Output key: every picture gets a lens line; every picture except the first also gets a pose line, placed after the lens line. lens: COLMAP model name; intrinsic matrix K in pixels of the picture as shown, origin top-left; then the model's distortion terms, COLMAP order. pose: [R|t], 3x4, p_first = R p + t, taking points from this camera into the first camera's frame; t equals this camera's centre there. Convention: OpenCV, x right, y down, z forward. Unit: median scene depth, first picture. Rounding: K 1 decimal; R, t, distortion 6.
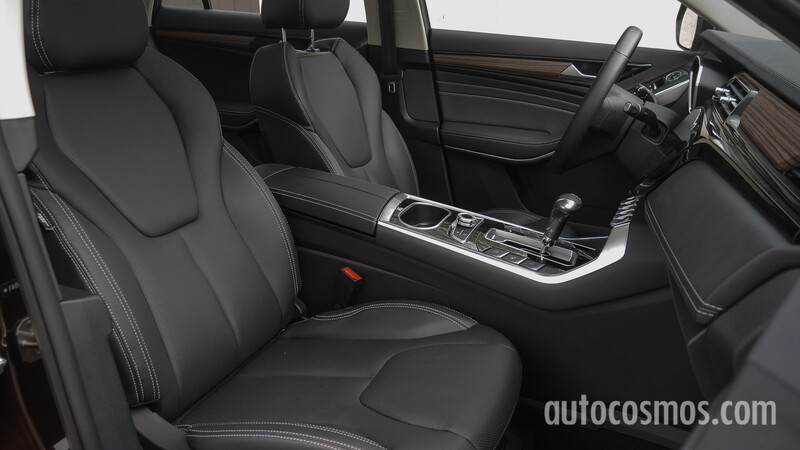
lens RADIAL K [[653.6, 0, 408.3], [0, 653.6, 229.1], [0, 0, 1]] dist [-0.018756, -0.011765]
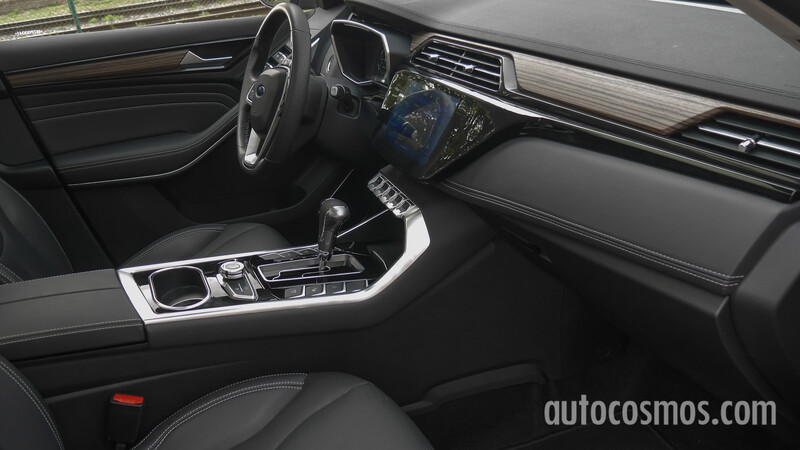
lens RADIAL K [[653.6, 0, 410.7], [0, 653.6, 232.1], [0, 0, 1]] dist [-0.018756, -0.011765]
pose [[0.691107, -0.379289, 0.615232, -0.171248], [0.324578, 0.923444, 0.204694, -0.107119], [-0.645771, 0.058225, 0.761308, 0.148010]]
